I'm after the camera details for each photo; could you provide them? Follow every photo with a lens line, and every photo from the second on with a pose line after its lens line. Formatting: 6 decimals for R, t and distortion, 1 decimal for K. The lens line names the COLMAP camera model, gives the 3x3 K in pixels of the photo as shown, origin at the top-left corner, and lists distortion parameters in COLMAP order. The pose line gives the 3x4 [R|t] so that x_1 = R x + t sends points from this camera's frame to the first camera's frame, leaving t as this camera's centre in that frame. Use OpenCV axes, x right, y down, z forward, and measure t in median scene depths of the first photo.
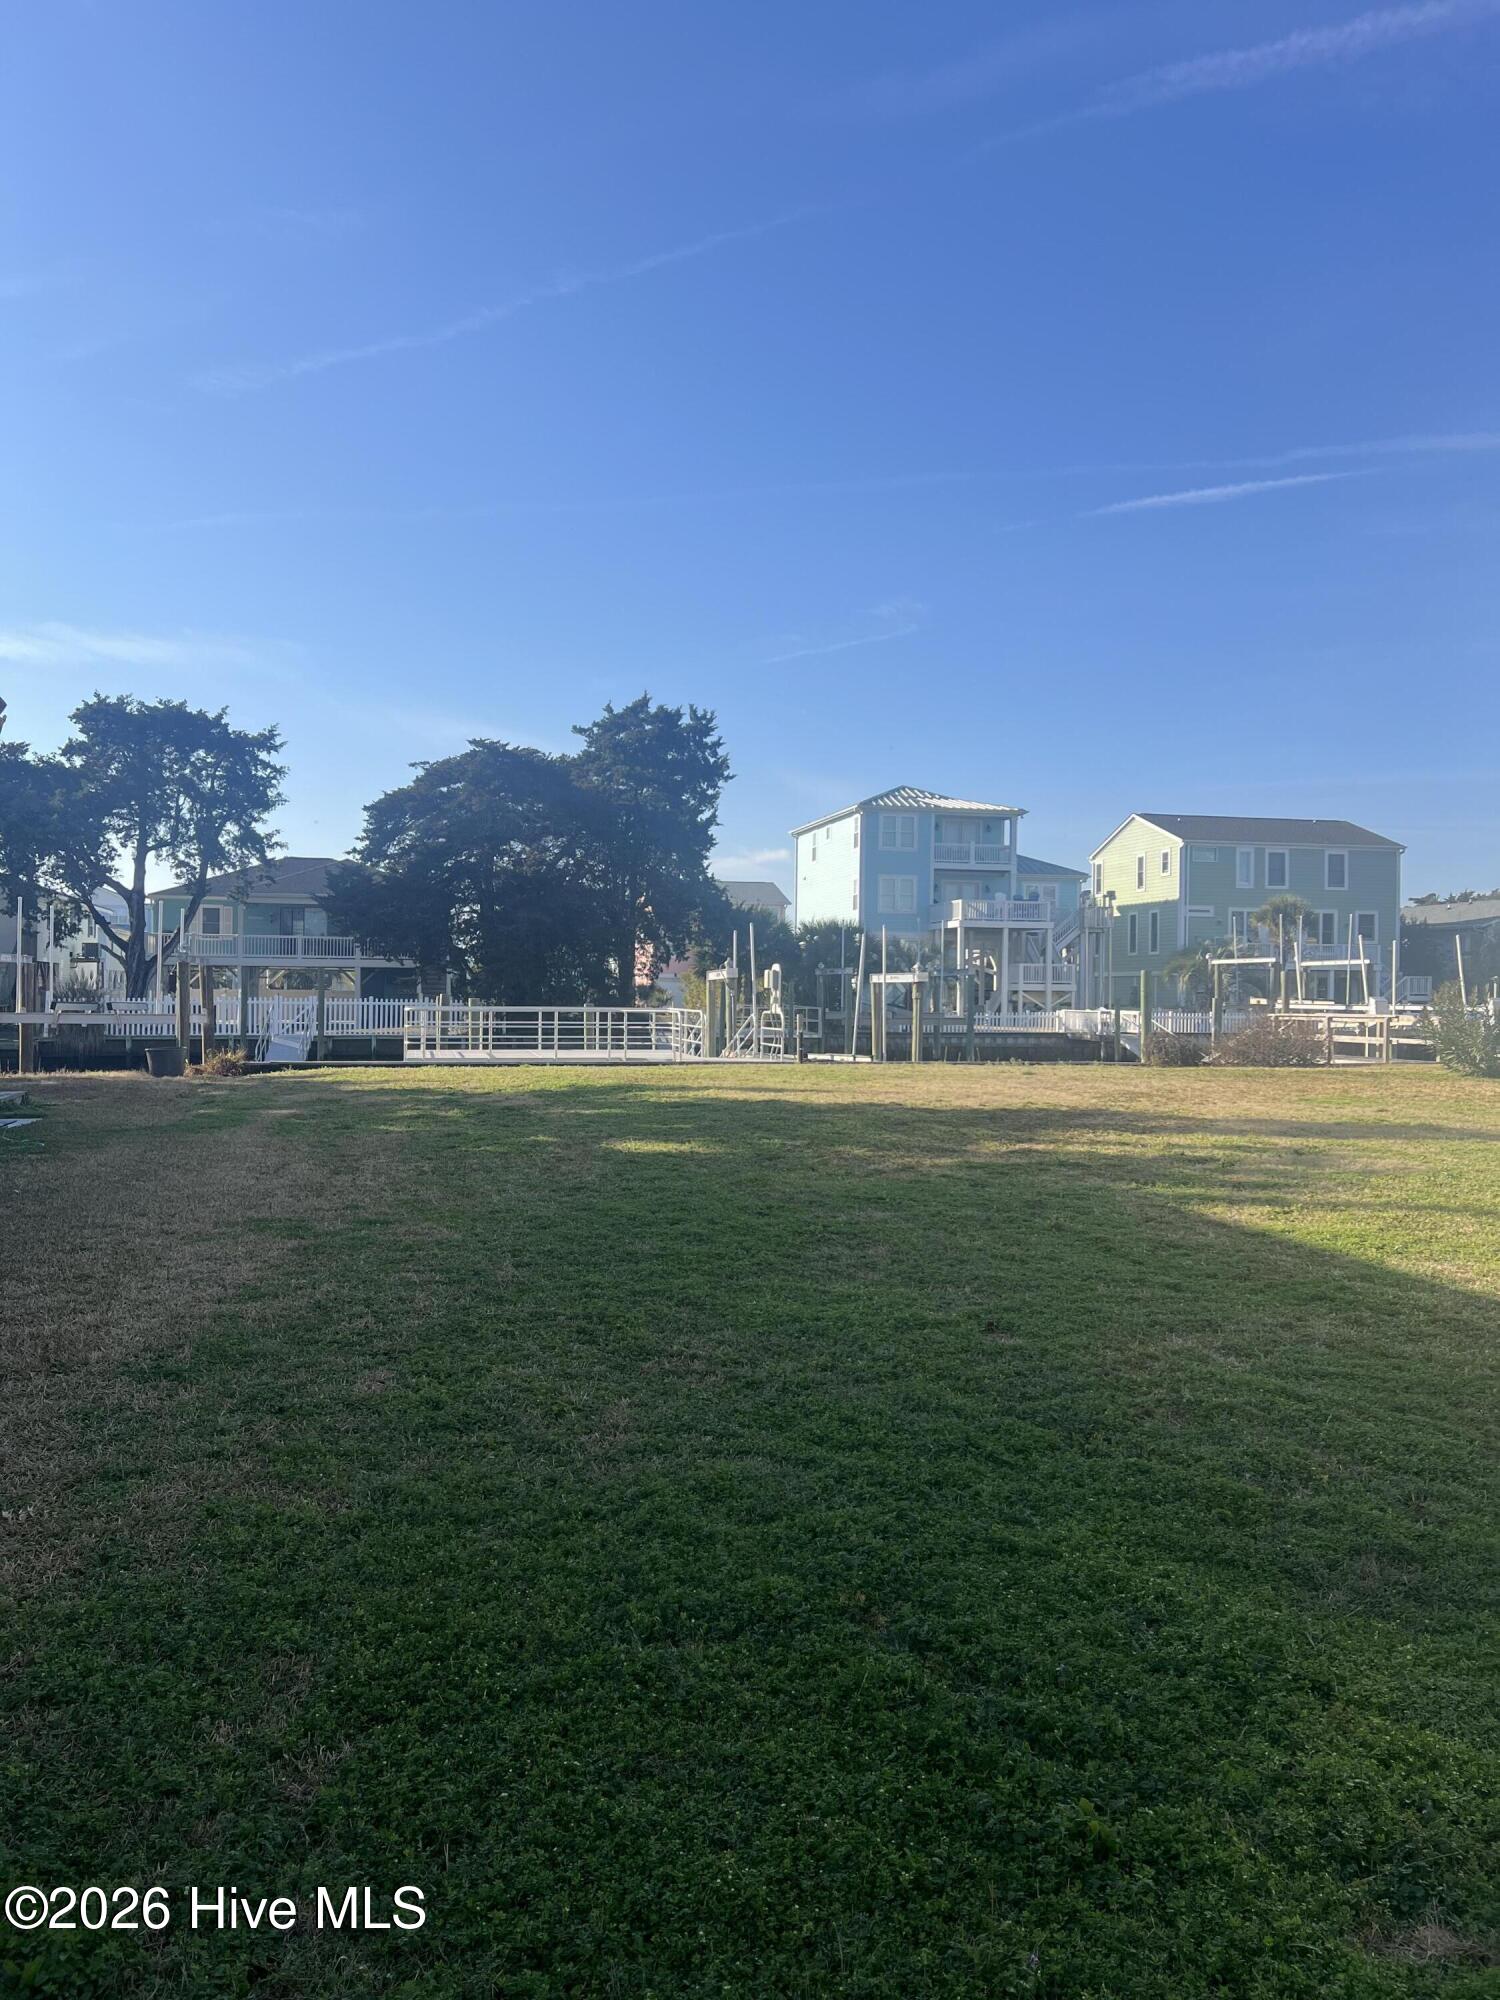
lens RADIAL K [[1528.5, 0, 750.0], [0, 1528.5, 1000.0], [0, 0, 1]] dist [0.003267, 0.000297]
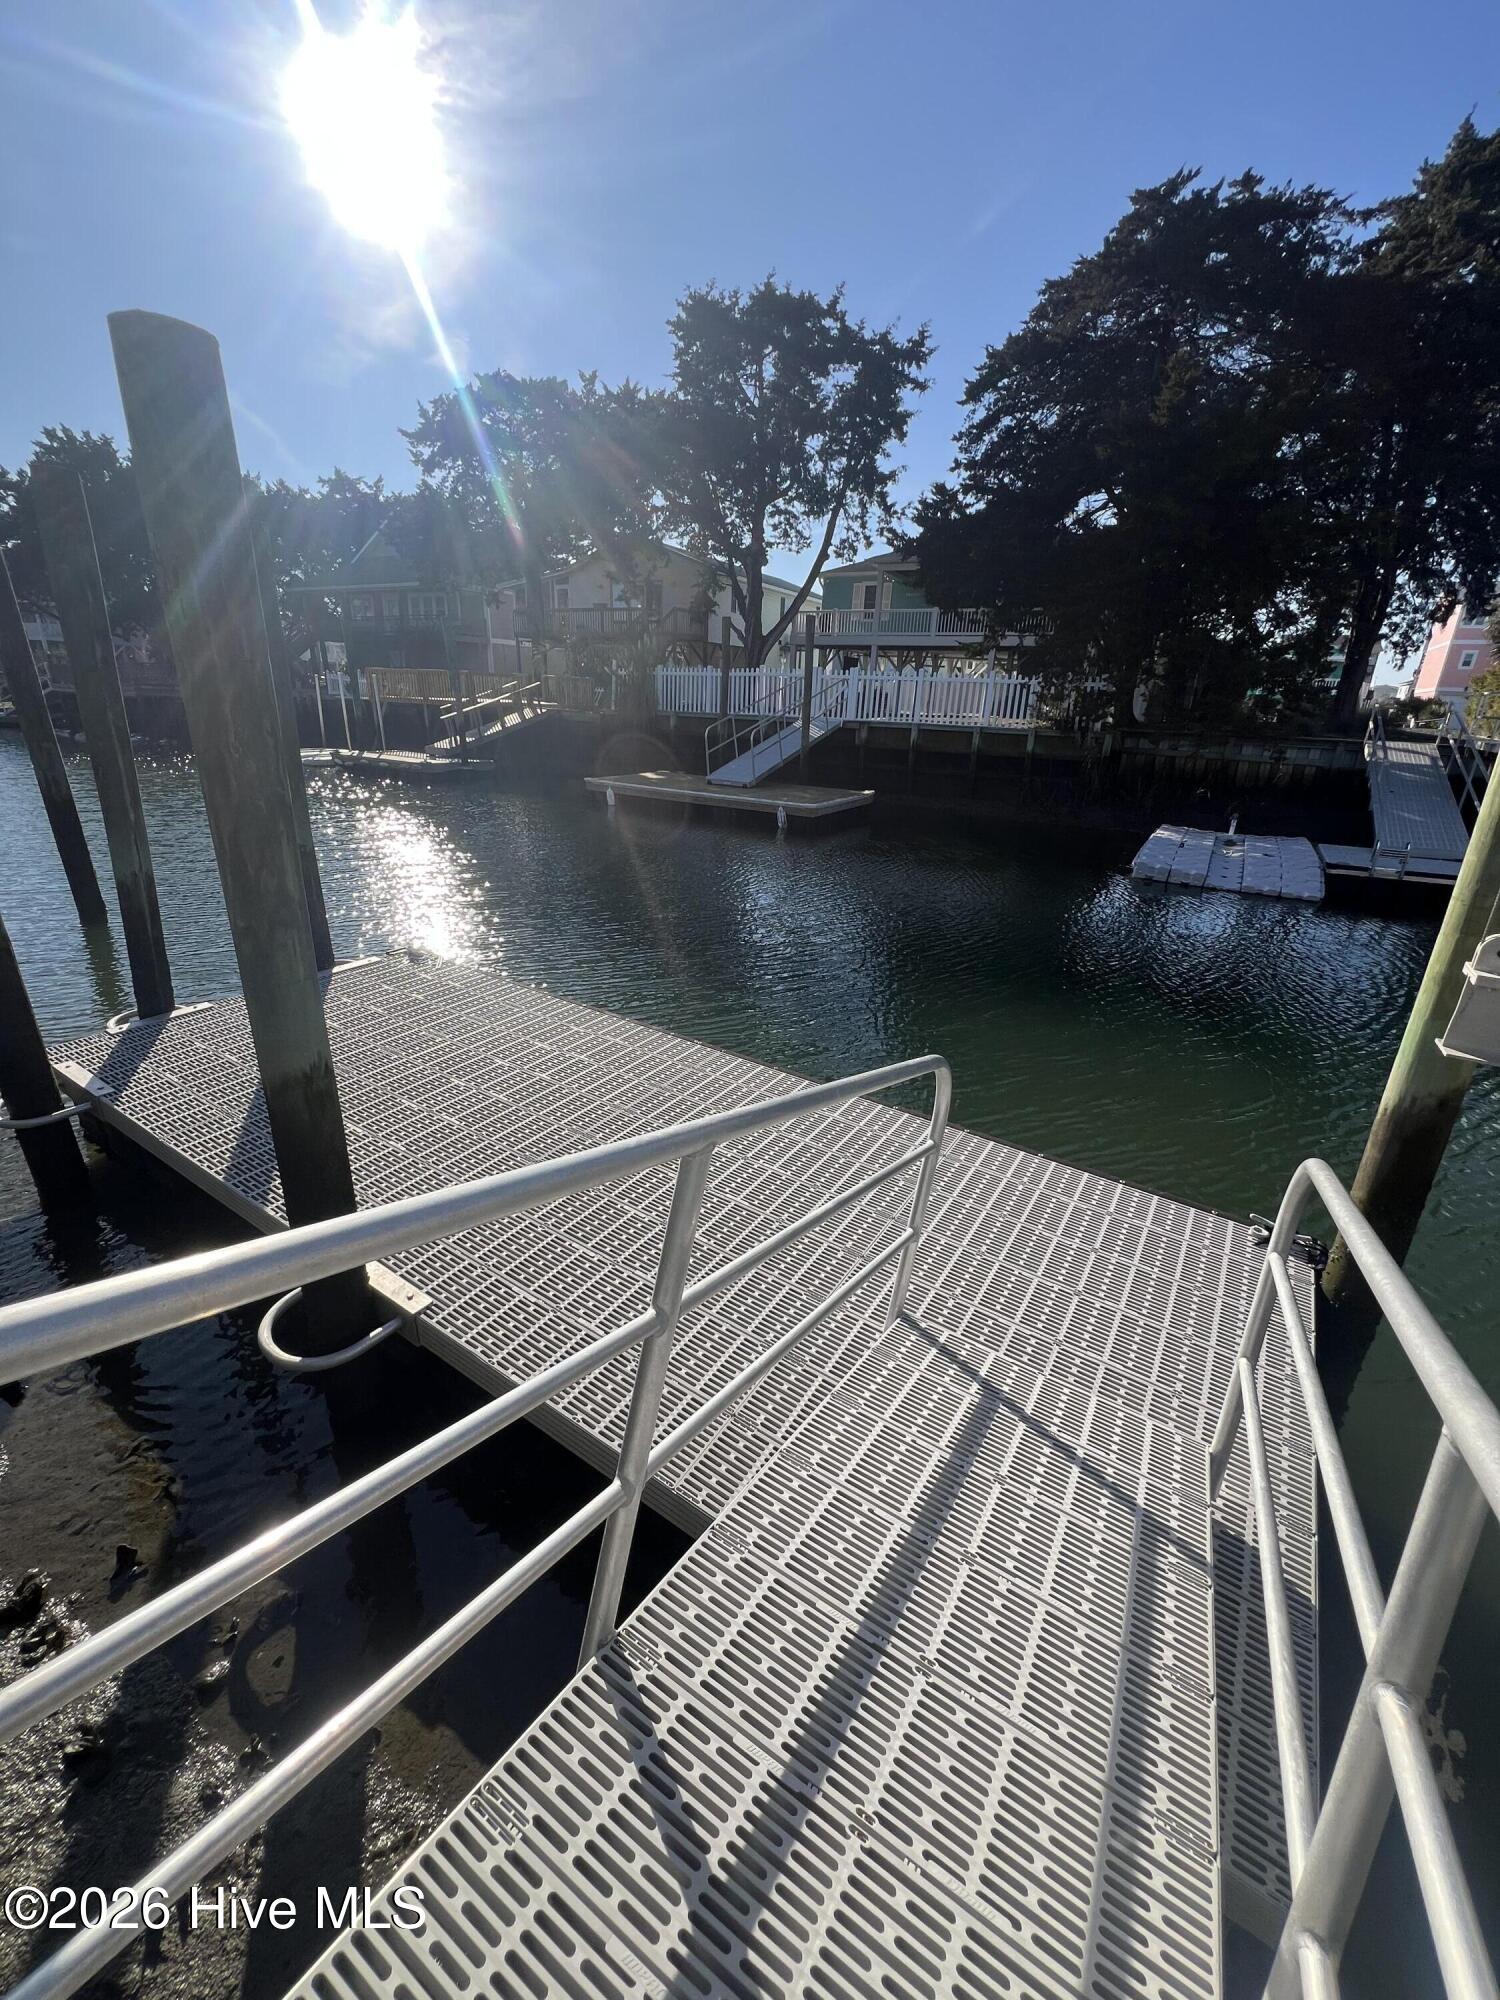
lens RADIAL K [[795.4, 0, 750.0], [0, 795.4, 1000.0], [0, 0, 1]] dist [-0.004294, 0.000260]
pose [[0.725855, 0.262278, -0.635881, -0.014370], [-0.031086, 0.936014, 0.350588, 0.013283], [0.687144, -0.234710, 0.687564, 0.532305]]
